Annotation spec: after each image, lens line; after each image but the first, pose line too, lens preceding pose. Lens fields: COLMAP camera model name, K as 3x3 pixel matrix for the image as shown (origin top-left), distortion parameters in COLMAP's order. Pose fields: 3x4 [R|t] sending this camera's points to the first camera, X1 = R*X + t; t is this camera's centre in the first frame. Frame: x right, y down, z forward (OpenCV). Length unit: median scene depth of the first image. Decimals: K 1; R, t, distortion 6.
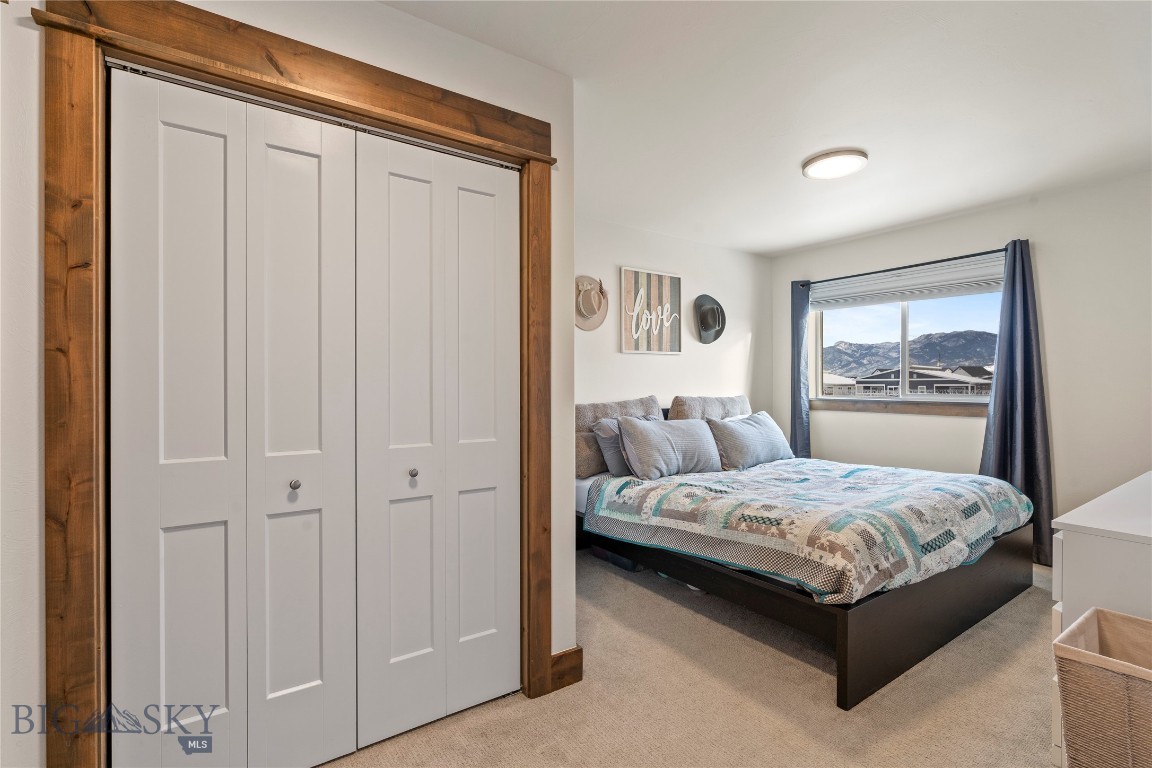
lens RADIAL K [[520.1, 0, 576.2], [0, 520.1, 385.5], [0, 0, 1]] dist [-0.009930, 0.004021]
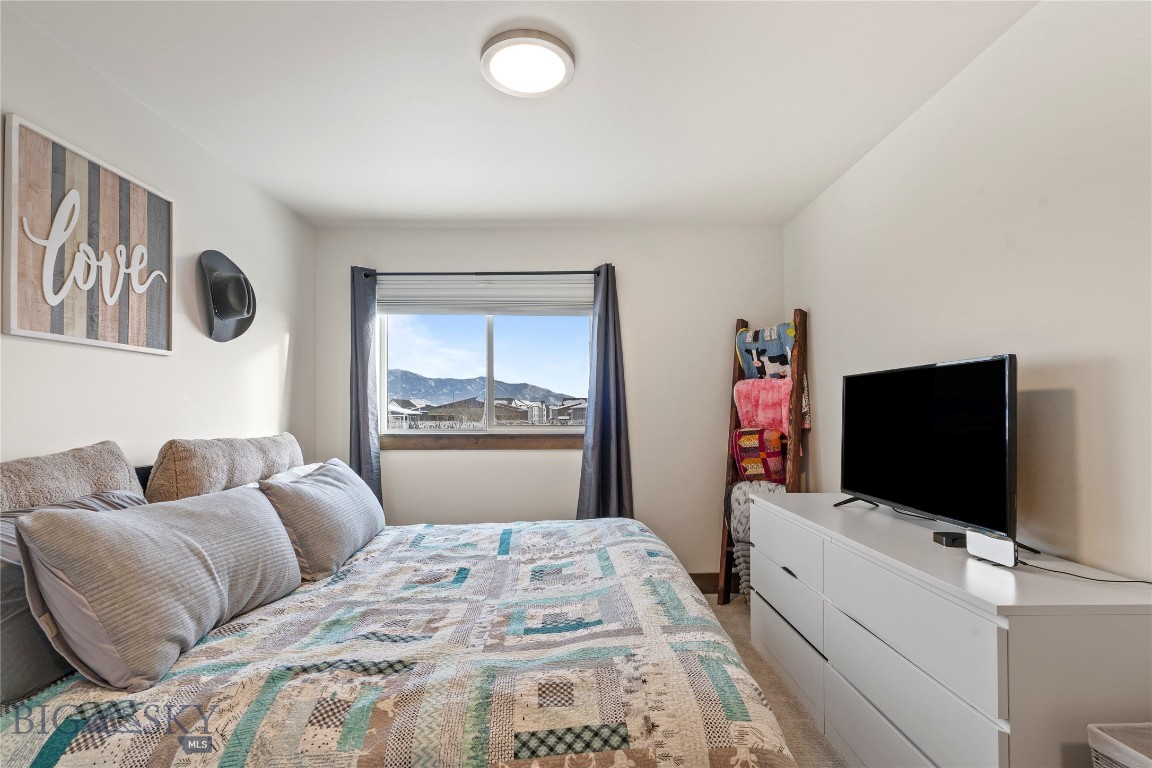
lens RADIAL K [[520.1, 0, 568.7], [0, 520.1, 407.0], [0, 0, 1]] dist [-0.009930, 0.004021]
pose [[0.560486, 0.009092, 0.828114, 0.005441], [0.005903, 0.999870, -0.014973, -0.000648], [-0.828143, 0.013281, 0.560359, 0.539136]]
